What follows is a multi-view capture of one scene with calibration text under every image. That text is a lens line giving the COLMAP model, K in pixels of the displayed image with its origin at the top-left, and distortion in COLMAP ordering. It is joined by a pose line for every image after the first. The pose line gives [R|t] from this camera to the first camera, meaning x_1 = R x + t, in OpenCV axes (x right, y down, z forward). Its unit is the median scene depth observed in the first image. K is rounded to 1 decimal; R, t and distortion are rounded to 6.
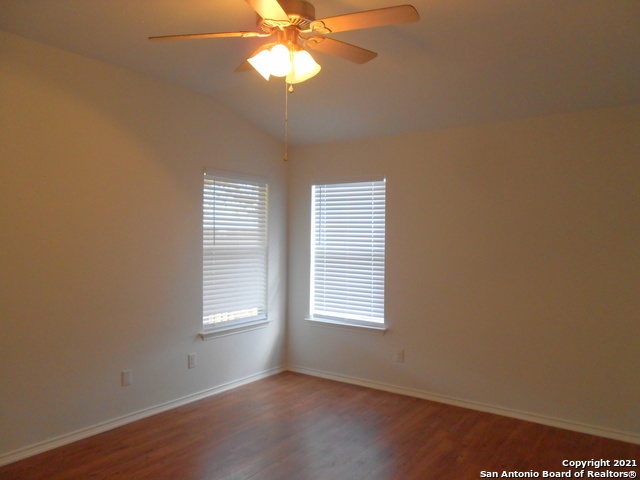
lens RADIAL K [[486.9, 0, 320.4], [0, 486.9, 239.3], [0, 0, 1]] dist [-0.002729, -0.007519]
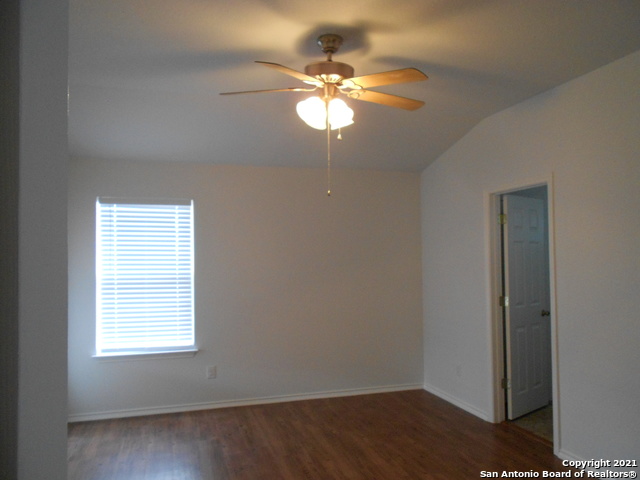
lens RADIAL K [[486.9, 0, 320.6], [0, 486.9, 240.6], [0, 0, 1]] dist [-0.002729, -0.007519]
pose [[0.606676, 0.015909, 0.794790, -0.526333], [0.015420, 0.999376, -0.031774, -0.009657], [-0.794799, 0.031532, 0.606053, 0.159773]]
